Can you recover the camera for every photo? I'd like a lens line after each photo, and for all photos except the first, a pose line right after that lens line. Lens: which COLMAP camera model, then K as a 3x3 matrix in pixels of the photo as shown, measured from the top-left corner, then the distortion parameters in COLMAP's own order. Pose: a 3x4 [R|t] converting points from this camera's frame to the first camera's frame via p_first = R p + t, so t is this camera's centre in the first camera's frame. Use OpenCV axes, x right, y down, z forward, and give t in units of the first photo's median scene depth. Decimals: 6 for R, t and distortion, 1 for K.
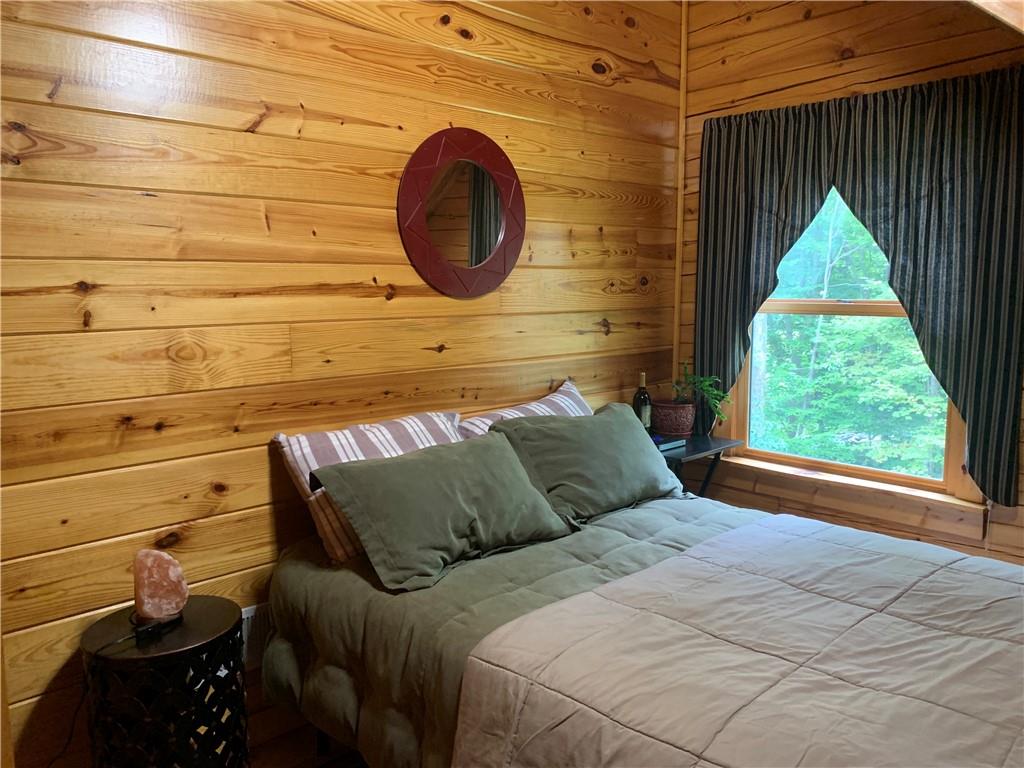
lens RADIAL K [[784.7, 0, 514.8], [0, 784.7, 377.7], [0, 0, 1]] dist [0.044492, -0.045333]
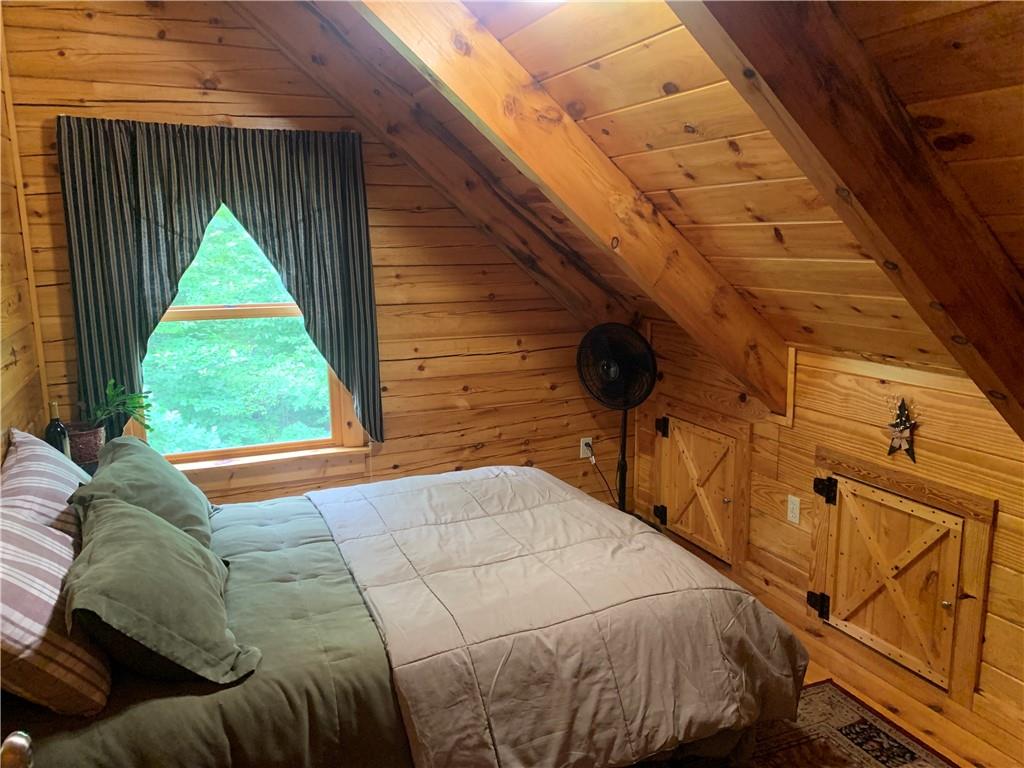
lens RADIAL K [[784.7, 0, 511.4], [0, 784.7, 386.3], [0, 0, 1]] dist [0.044492, -0.045333]
pose [[0.338076, -0.171209, 0.925415, -0.558951], [0.120228, 0.983113, 0.137962, -0.099213], [-0.933408, 0.064619, 0.352951, 0.251181]]
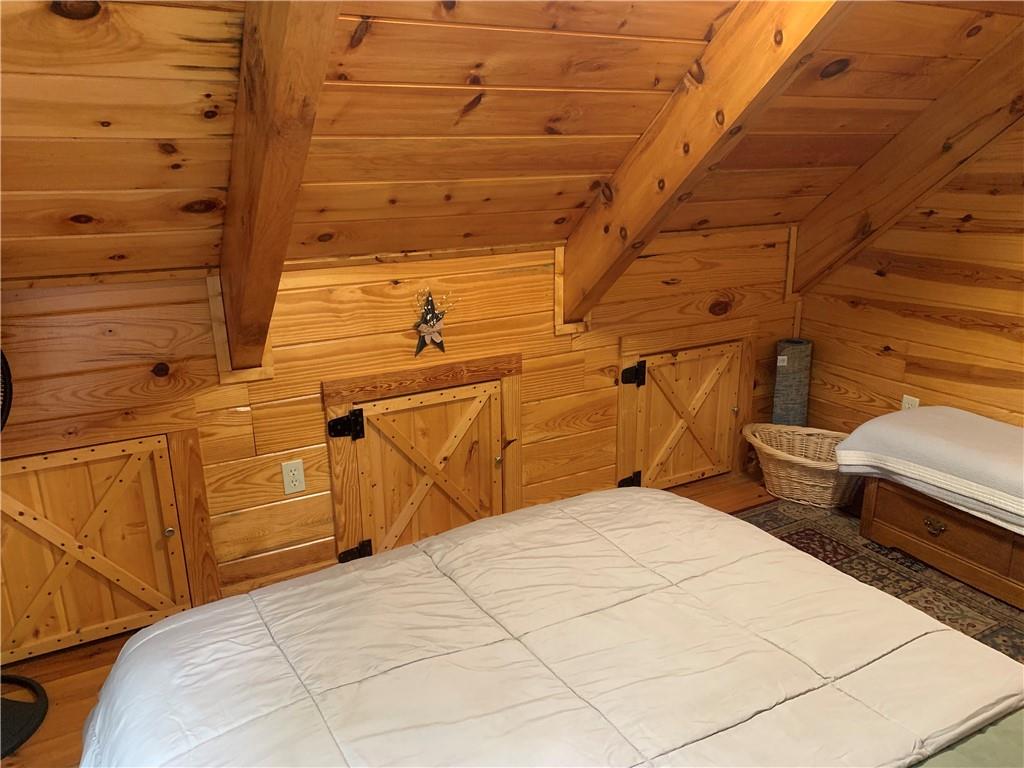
lens RADIAL K [[784.7, 0, 510.4], [0, 784.7, 383.0], [0, 0, 1]] dist [0.044492, -0.045333]
pose [[-0.970138, -0.052288, 0.236852, 0.183264], [0.046366, 0.918504, 0.392683, -0.156792], [-0.238083, 0.391938, -0.888651, 1.003442]]
